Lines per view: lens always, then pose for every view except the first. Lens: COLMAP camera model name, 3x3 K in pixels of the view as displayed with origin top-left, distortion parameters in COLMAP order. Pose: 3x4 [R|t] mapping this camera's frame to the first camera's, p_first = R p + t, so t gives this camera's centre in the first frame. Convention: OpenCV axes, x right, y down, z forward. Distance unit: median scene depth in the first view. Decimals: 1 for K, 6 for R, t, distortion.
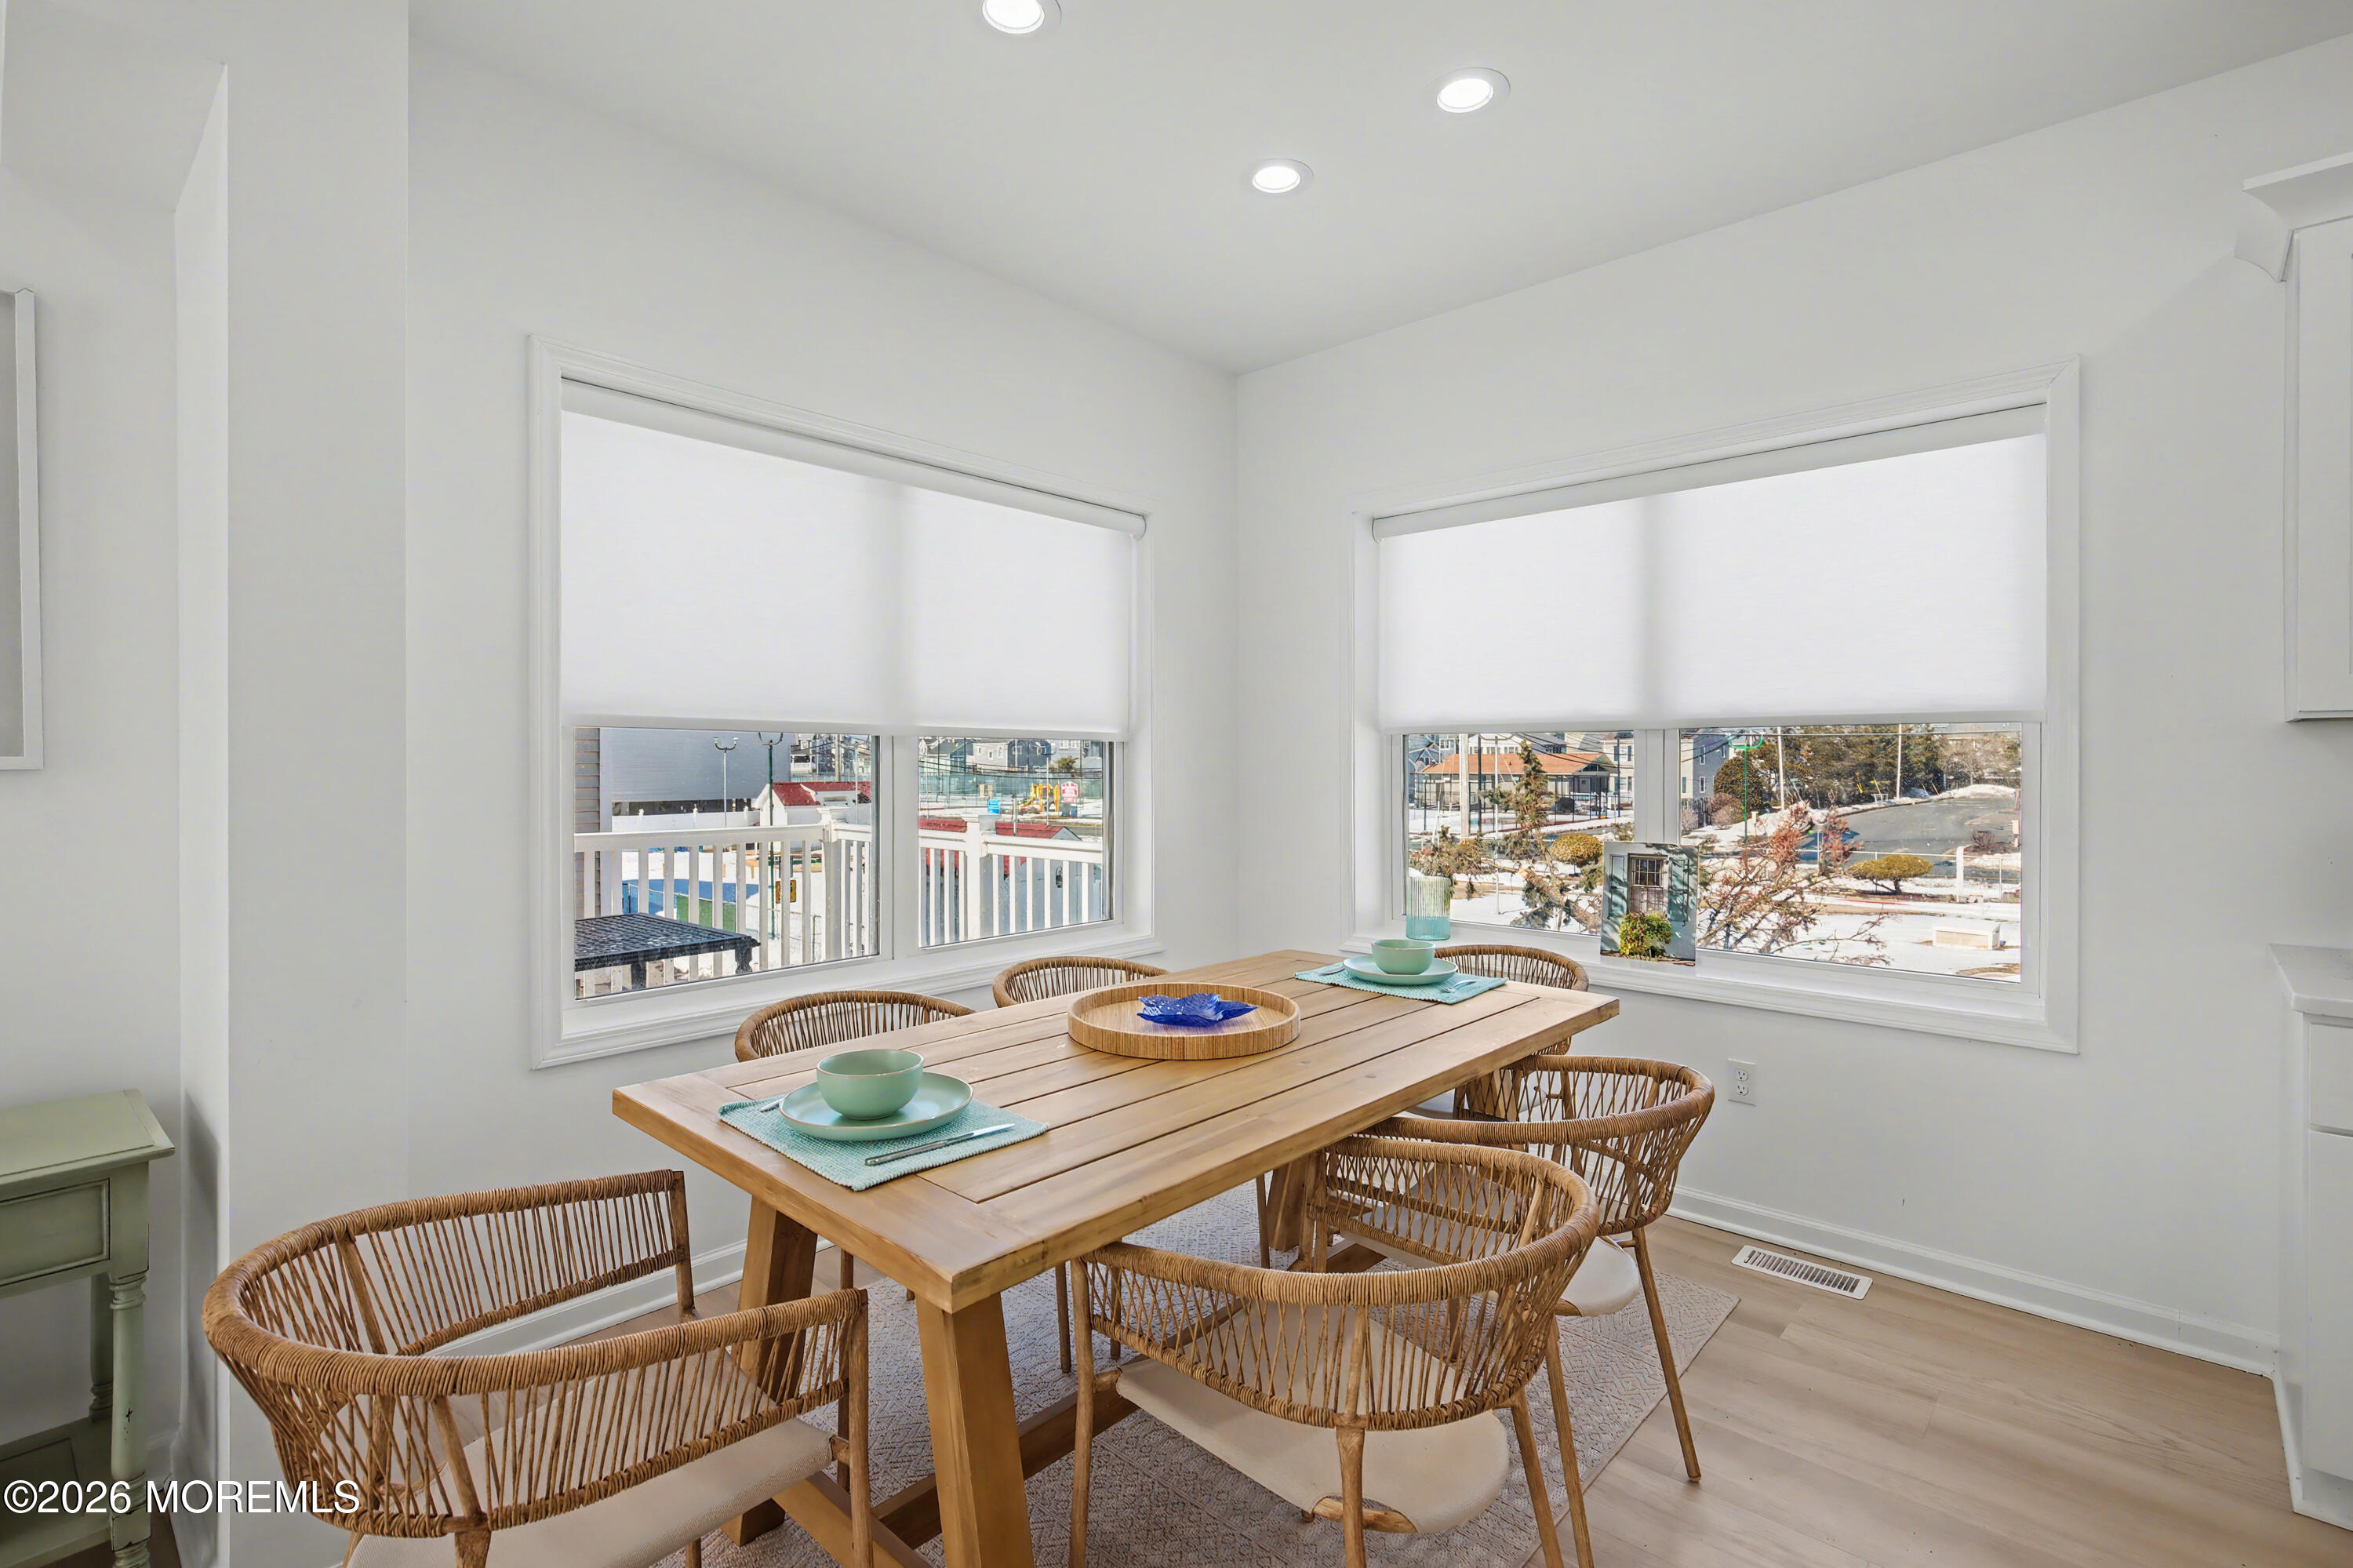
lens RADIAL K [[1077.7, 0, 1175.1], [0, 1077.7, 768.0], [0, 0, 1]] dist [0.002515, -0.000501]
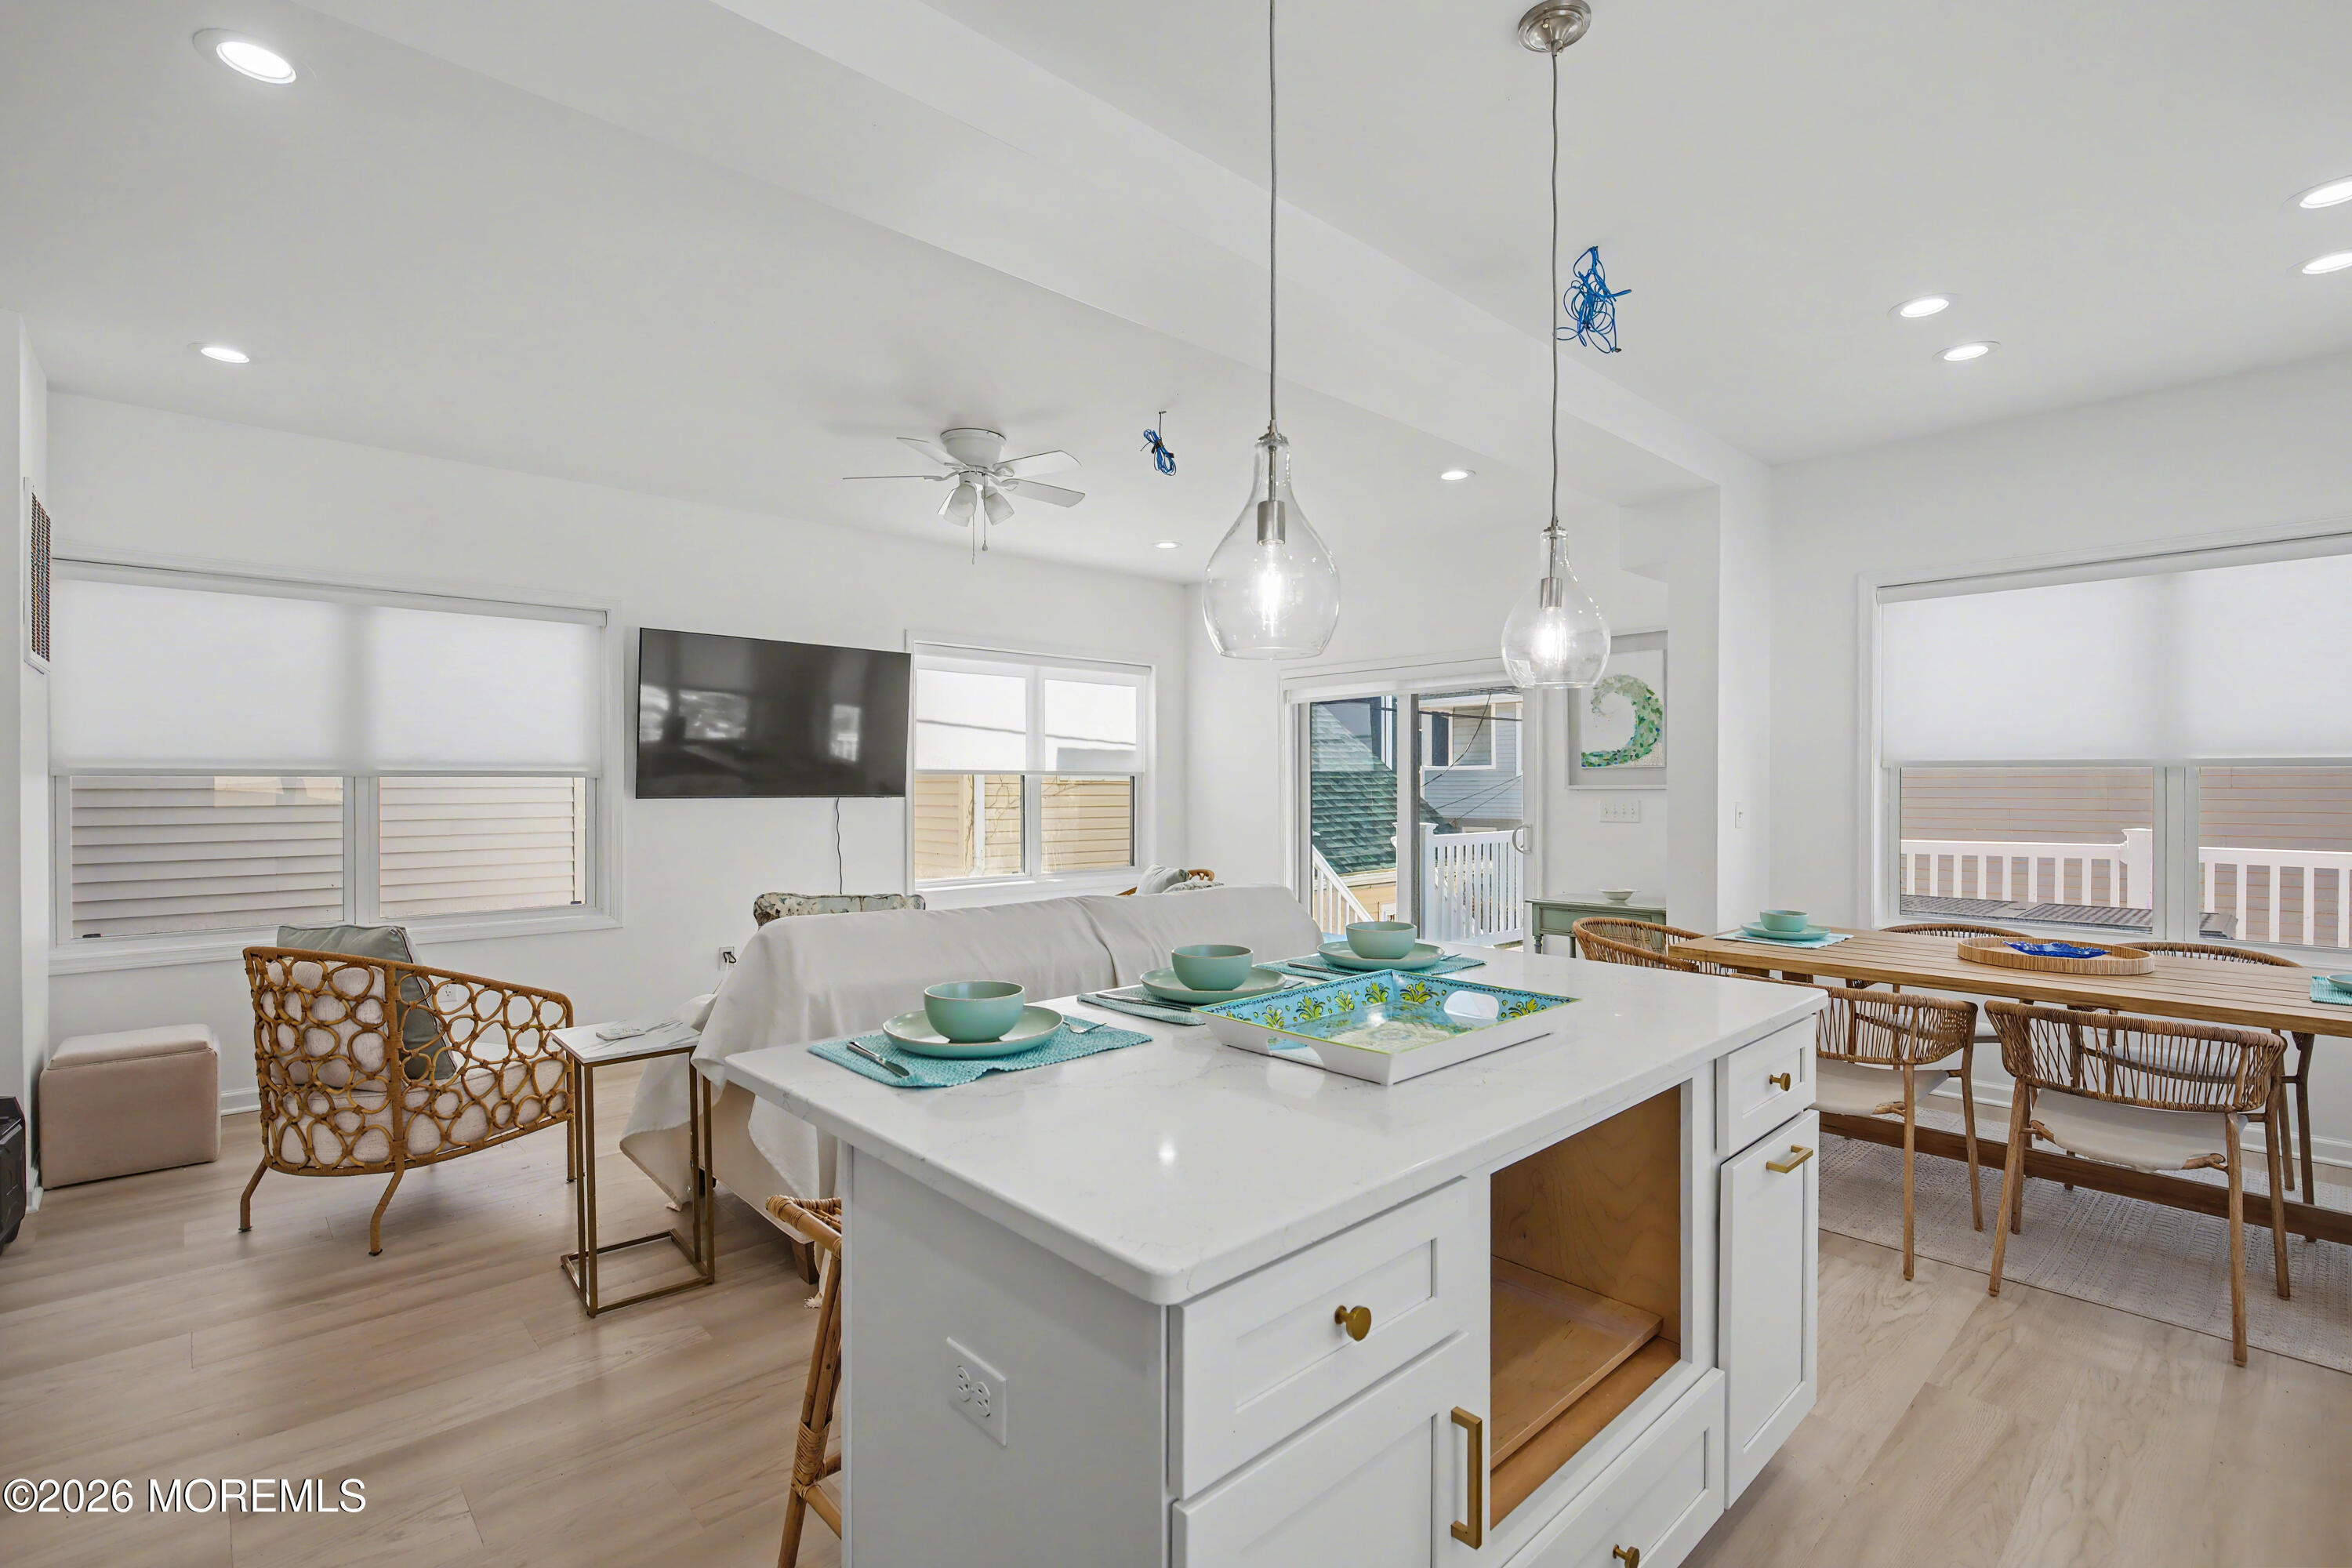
lens RADIAL K [[1077.2, 0, 1175.6], [0, 1077.2, 777.0], [0, 0, 1]] dist [0.002515, -0.000501]
pose [[-0.081646, -0.004929, -0.996649, 1.067320], [-0.007317, 0.999964, -0.004346, -0.004730], [0.996635, 0.006938, -0.081679, -0.067180]]
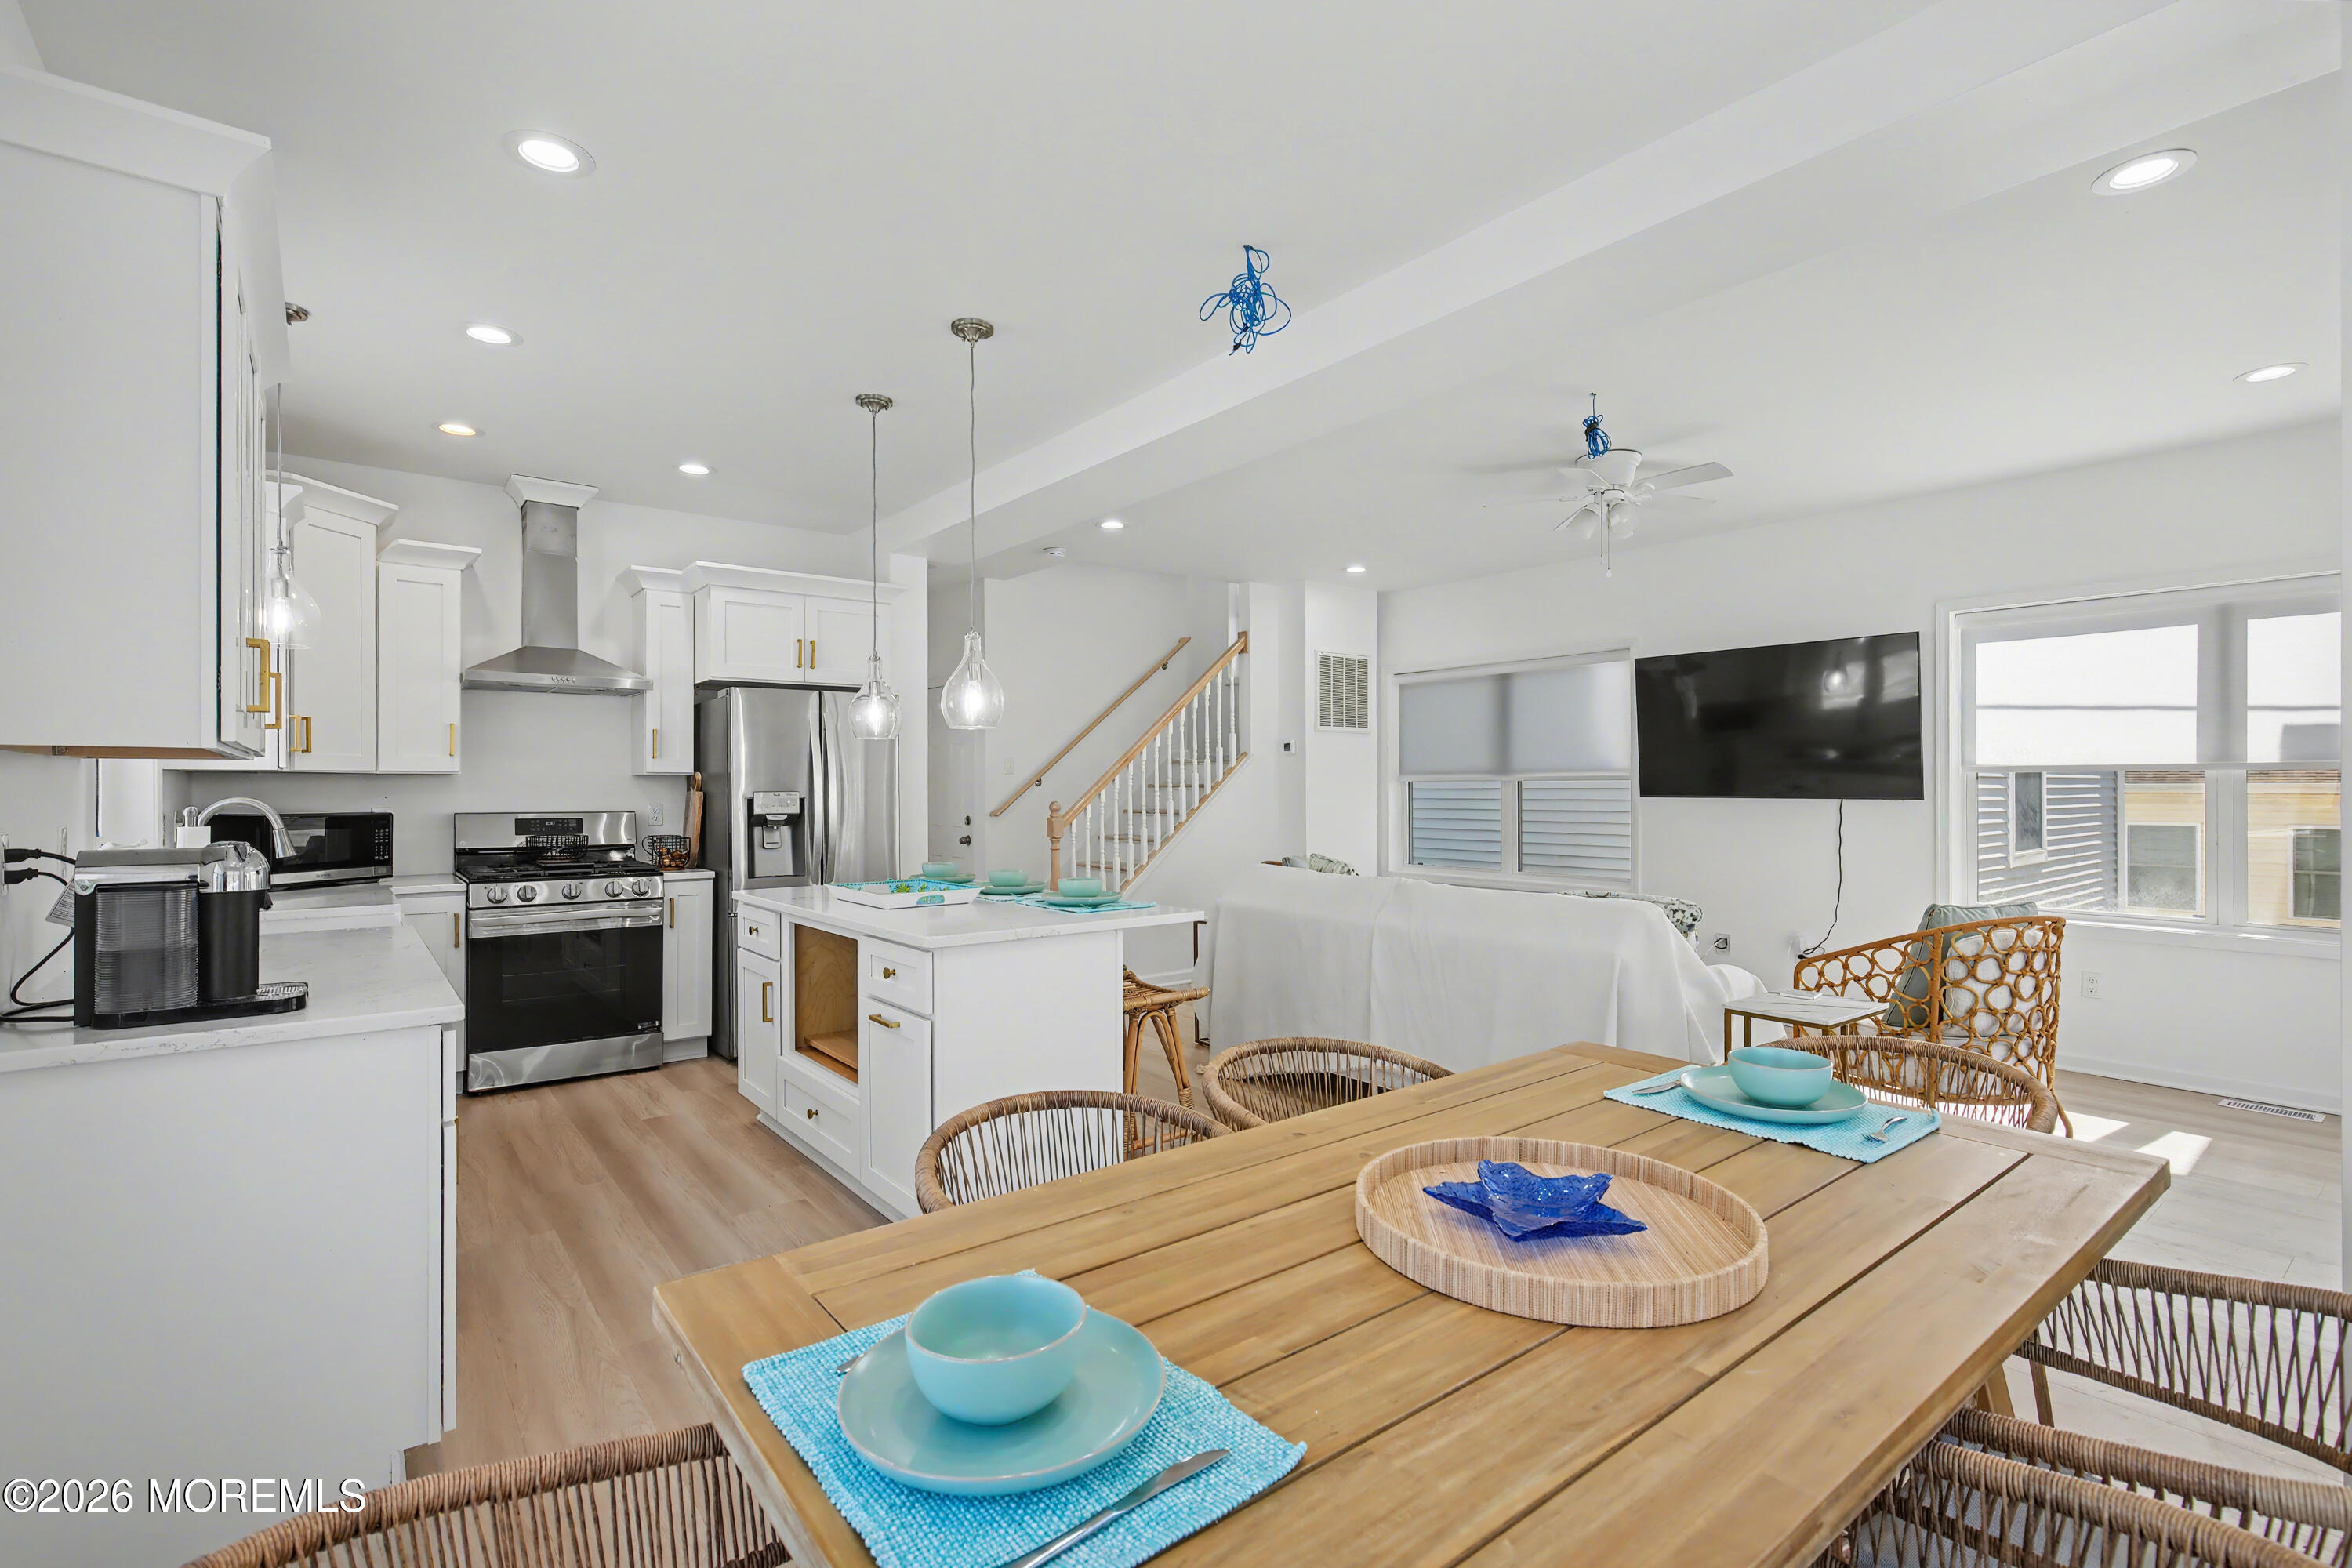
lens RADIAL K [[1097.0, 0, 1179.7], [0, 1097.0, 781.5], [0, 0, 1]] dist [-0.002743, 0.002041]
pose [[-0.987446, 0.004308, 0.157897, 0.064946], [0.004900, 0.999982, 0.003361, -0.013507], [-0.157879, 0.004093, -0.987450, 1.105913]]
